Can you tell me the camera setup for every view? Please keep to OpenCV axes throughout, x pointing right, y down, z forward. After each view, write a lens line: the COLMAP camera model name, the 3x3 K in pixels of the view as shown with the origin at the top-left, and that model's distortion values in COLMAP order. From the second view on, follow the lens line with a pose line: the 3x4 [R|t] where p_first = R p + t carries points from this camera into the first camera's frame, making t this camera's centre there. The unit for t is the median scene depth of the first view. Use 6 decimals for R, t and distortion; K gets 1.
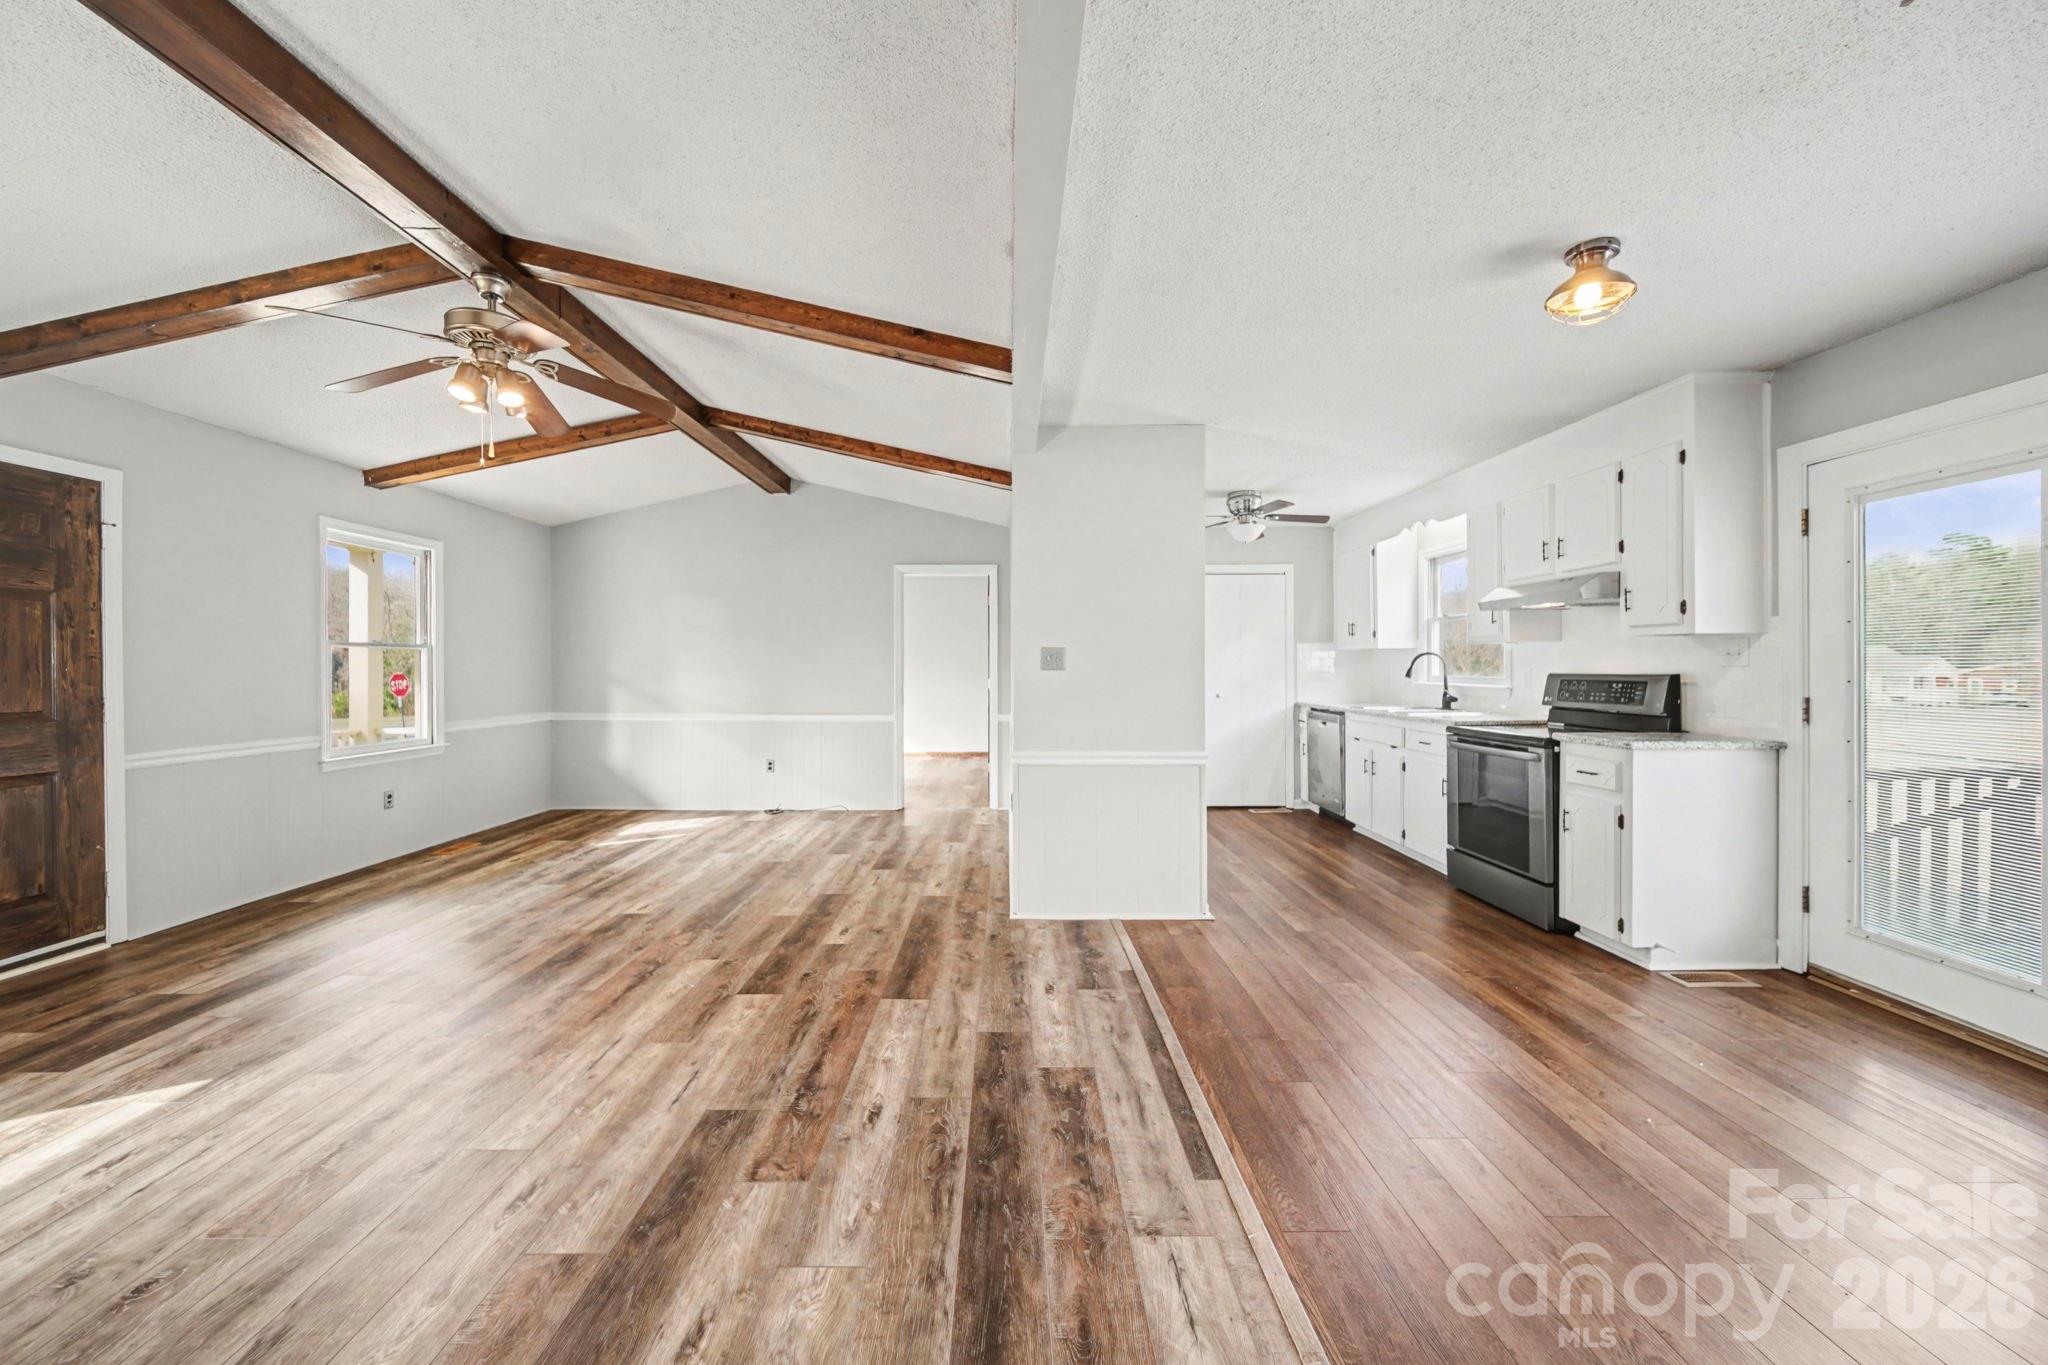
lens RADIAL K [[743.4, 0, 1001.8], [0, 743.4, 674.3], [0, 0, 1]] dist [0.020109, -0.000024]
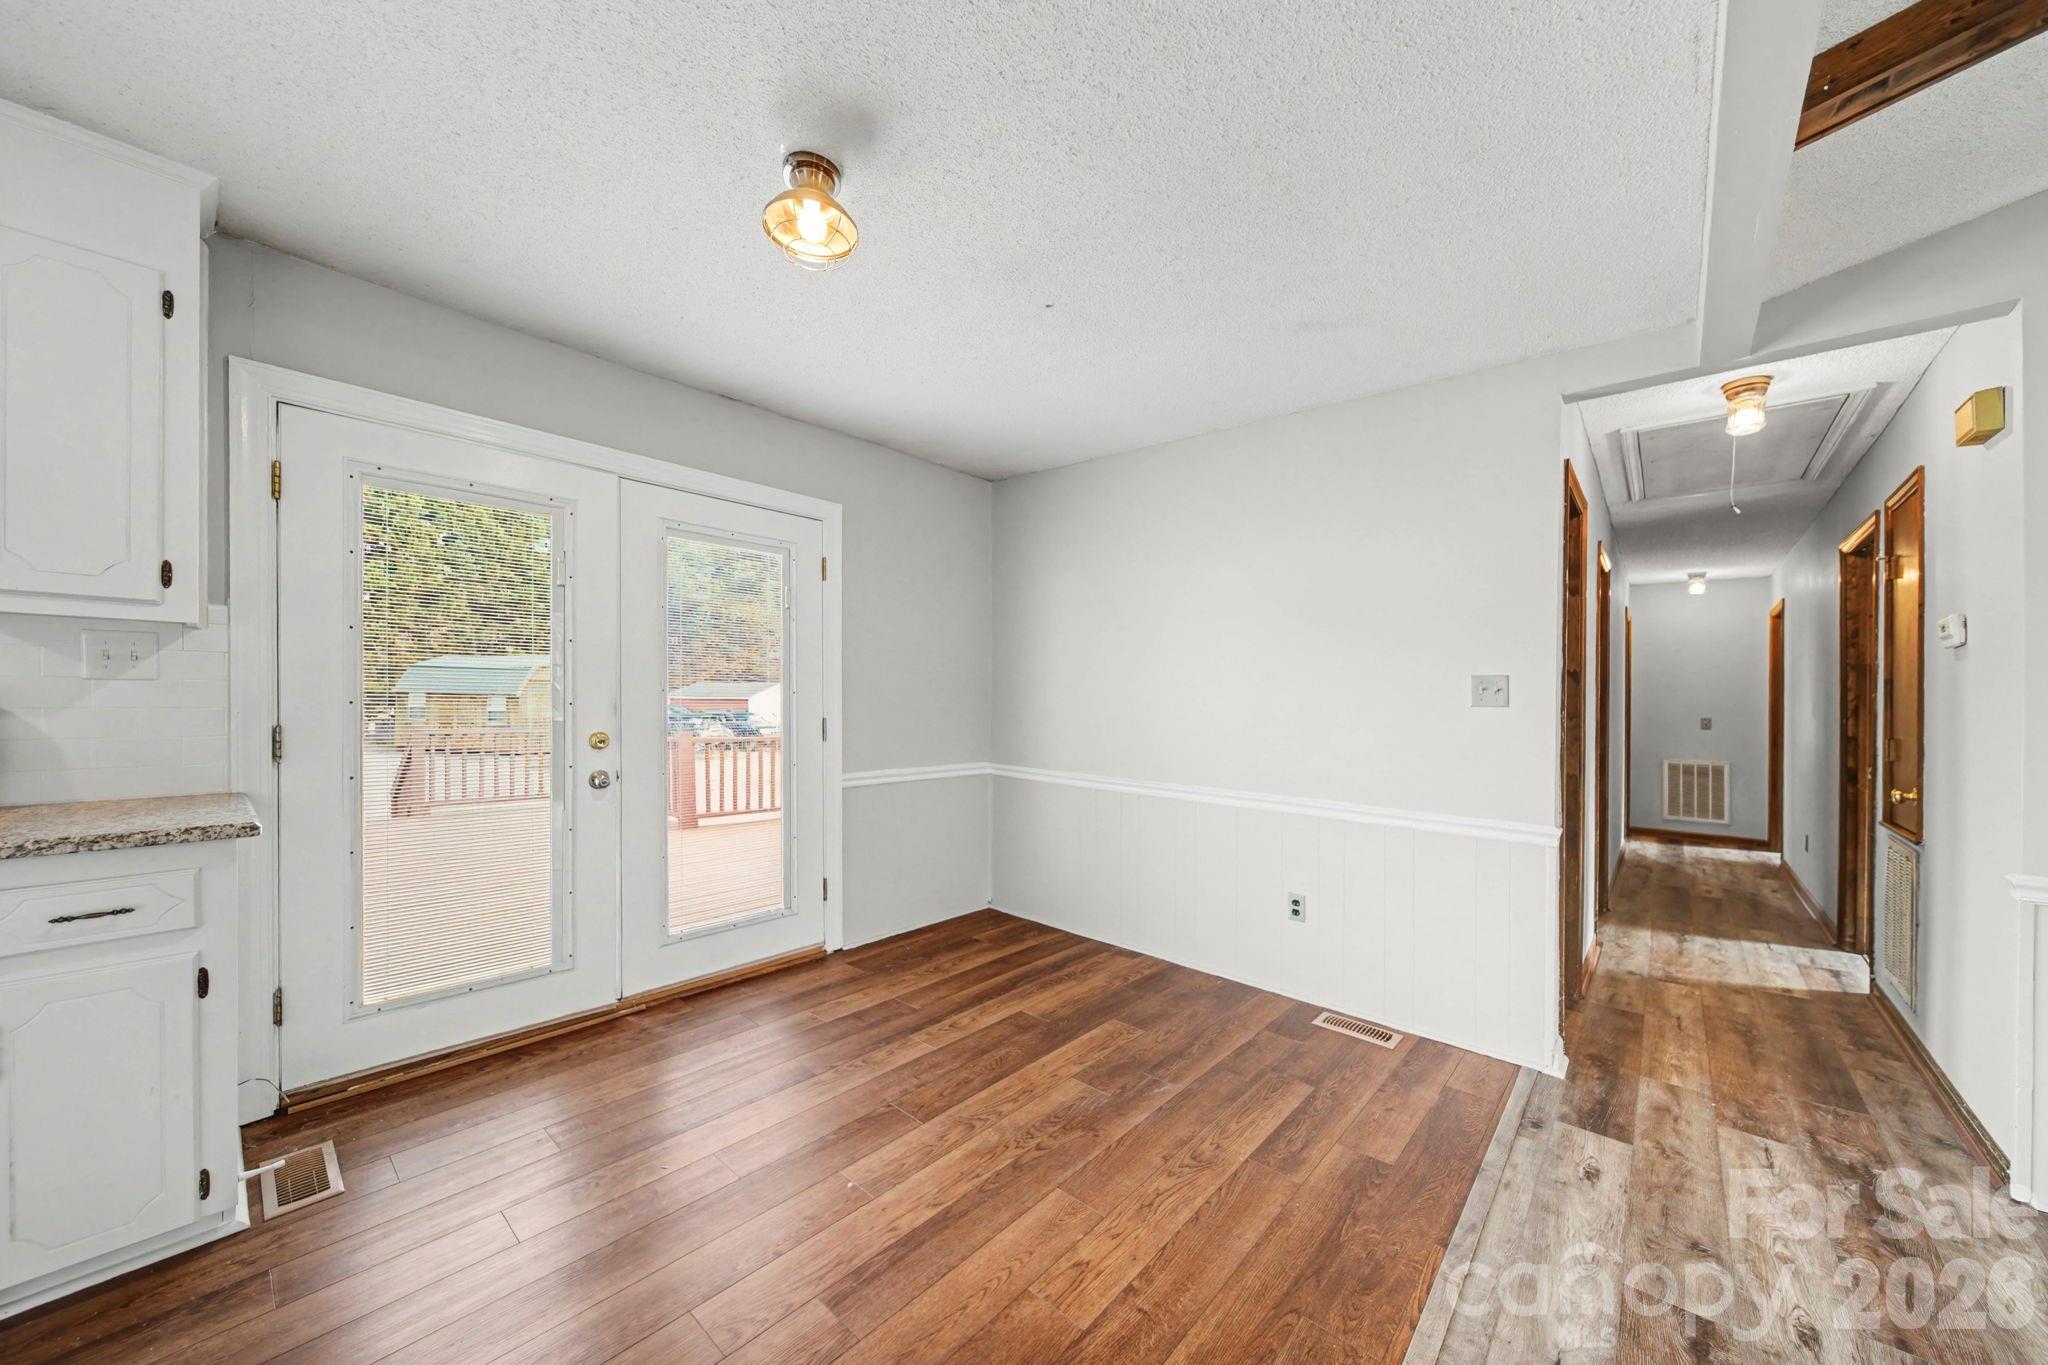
lens RADIAL K [[743.4, 0, 1001.8], [0, 743.4, 674.3], [0, 0, 1]] dist [0.020109, -0.000024]
pose [[-0.745821, 0.002120, 0.666143, 0.069751], [-0.015934, 0.999652, -0.021020, -0.014092], [-0.665956, -0.026291, -0.745528, 1.094533]]
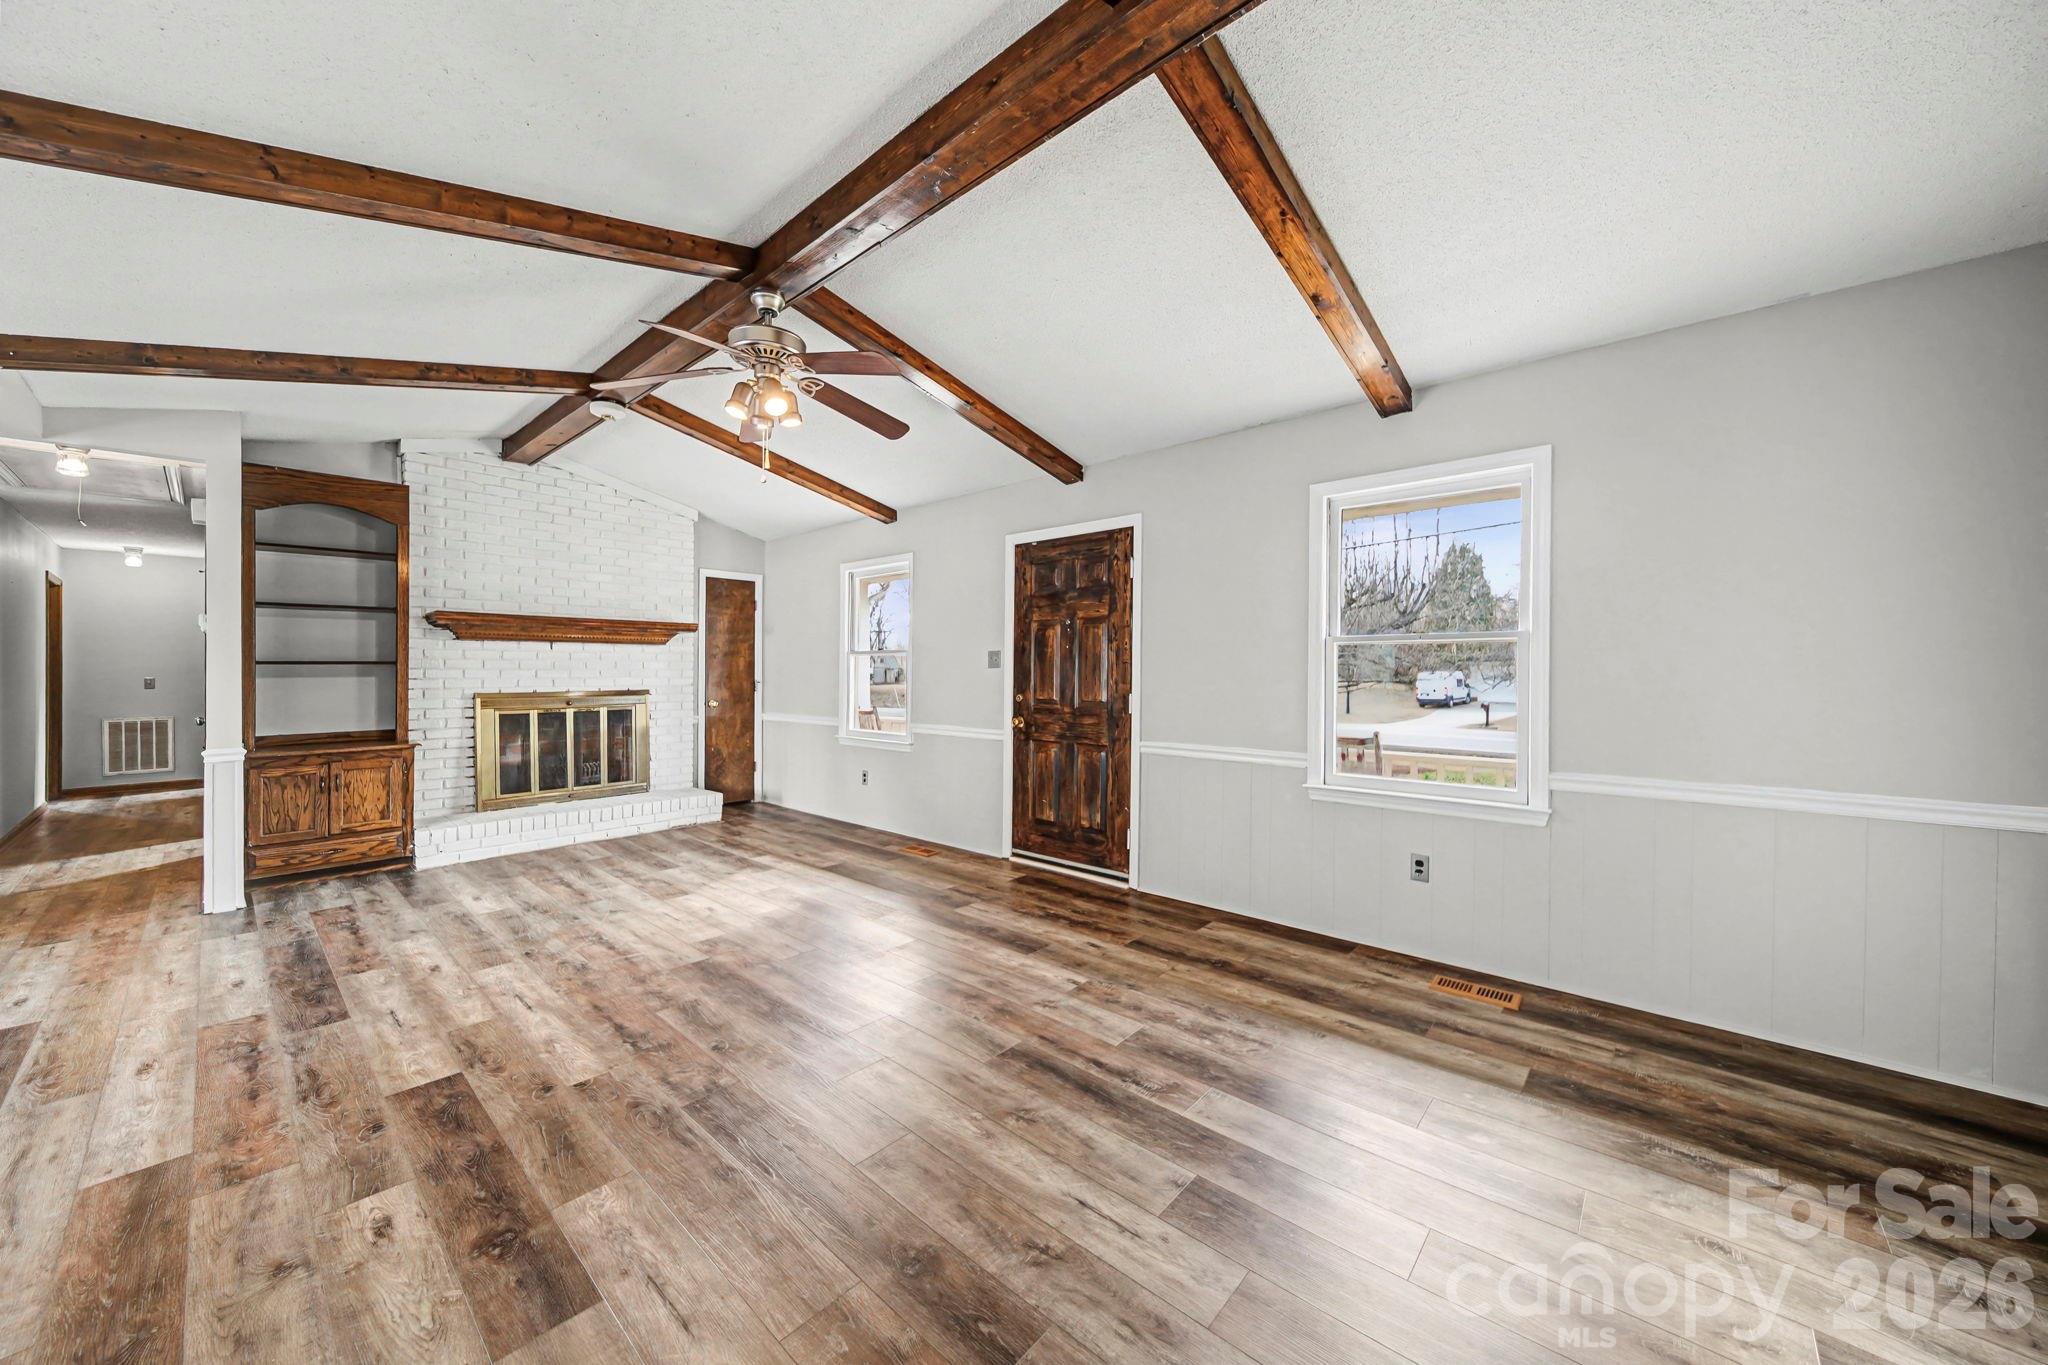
lens RADIAL K [[723.3, 0, 1020.1], [0, 723.3, 670.7], [0, 0, 1]] dist [-0.000495, -0.000311]
pose [[-0.660699, 0.004355, -0.750639, -0.165938], [-0.002955, 0.999960, 0.008402, -0.021477], [0.750645, 0.007769, -0.660660, 1.979860]]
